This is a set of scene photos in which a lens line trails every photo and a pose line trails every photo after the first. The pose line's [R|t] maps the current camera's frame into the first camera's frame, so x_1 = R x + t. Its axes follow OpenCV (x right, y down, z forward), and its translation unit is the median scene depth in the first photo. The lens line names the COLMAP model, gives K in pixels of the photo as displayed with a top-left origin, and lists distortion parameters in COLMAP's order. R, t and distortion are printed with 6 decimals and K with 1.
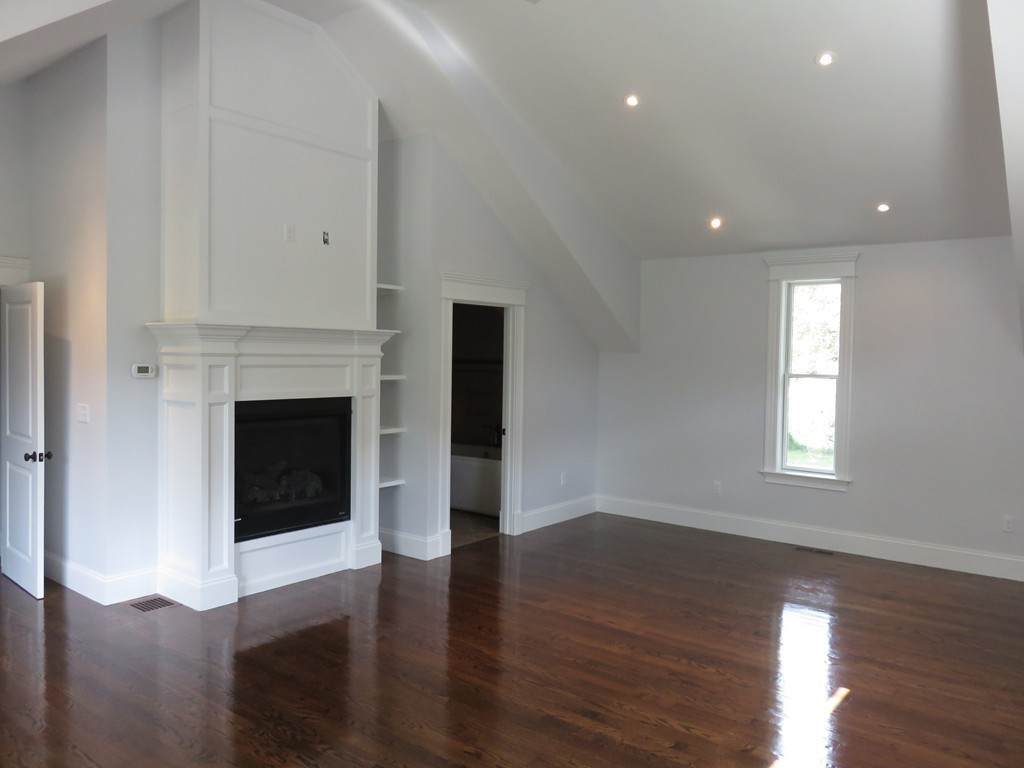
lens RADIAL K [[768.1, 0, 509.6], [0, 768.1, 382.4], [0, 0, 1]] dist [-0.008932, 0.001969]
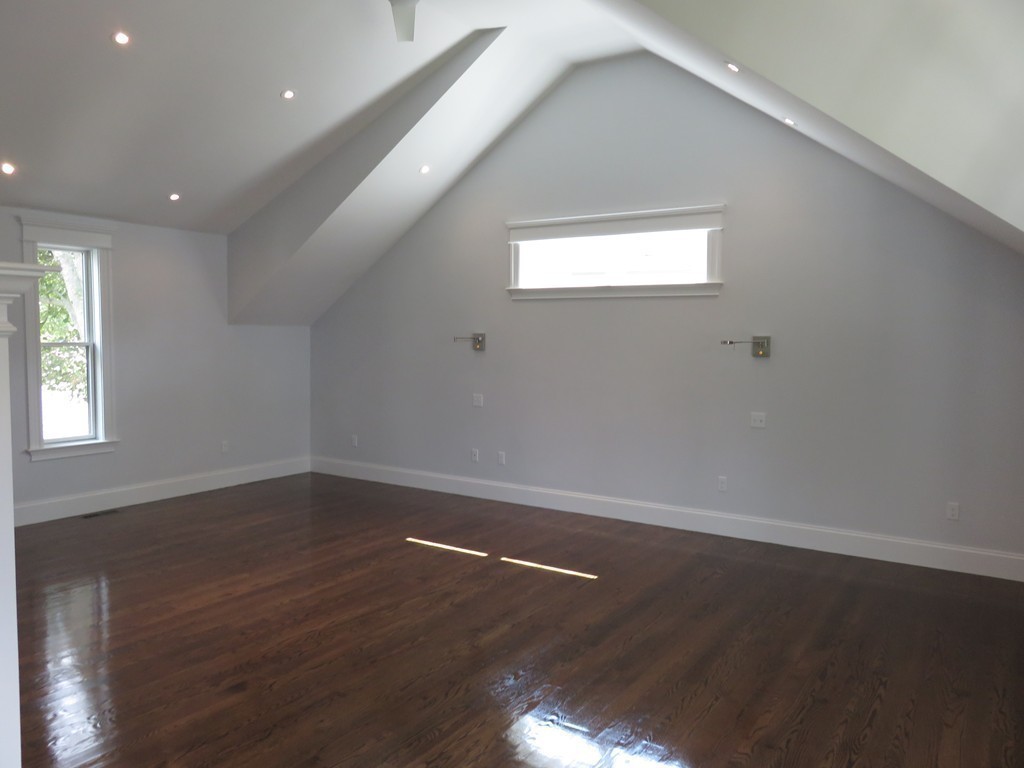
lens RADIAL K [[768.1, 0, 509.6], [0, 768.1, 382.4], [0, 0, 1]] dist [-0.008932, 0.001969]
pose [[-0.084107, -0.081152, 0.993147, -0.769856], [0.027109, 0.996123, 0.083691, -0.032152], [-0.996088, 0.033962, -0.081581, 0.624880]]
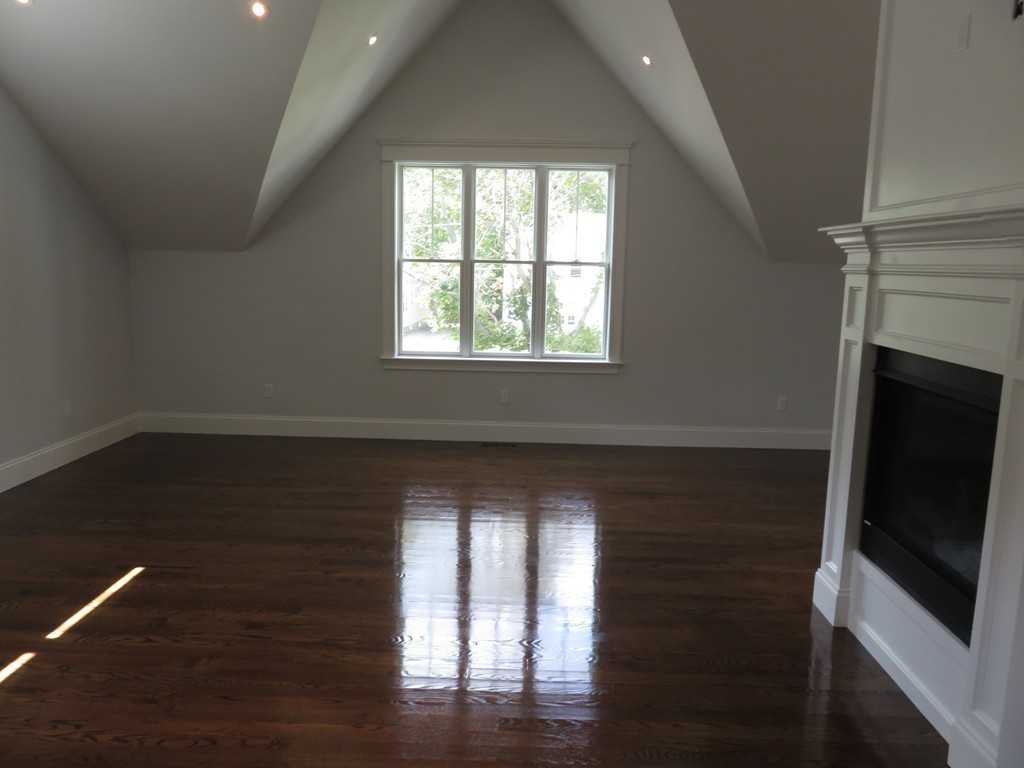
lens RADIAL K [[768.1, 0, 509.6], [0, 768.1, 382.4], [0, 0, 1]] dist [-0.008932, 0.001969]
pose [[-0.796030, 0.069694, -0.601231, 0.259915], [-0.048585, 0.982785, 0.178250, -0.035386], [0.603304, 0.171103, -0.778941, 1.197630]]
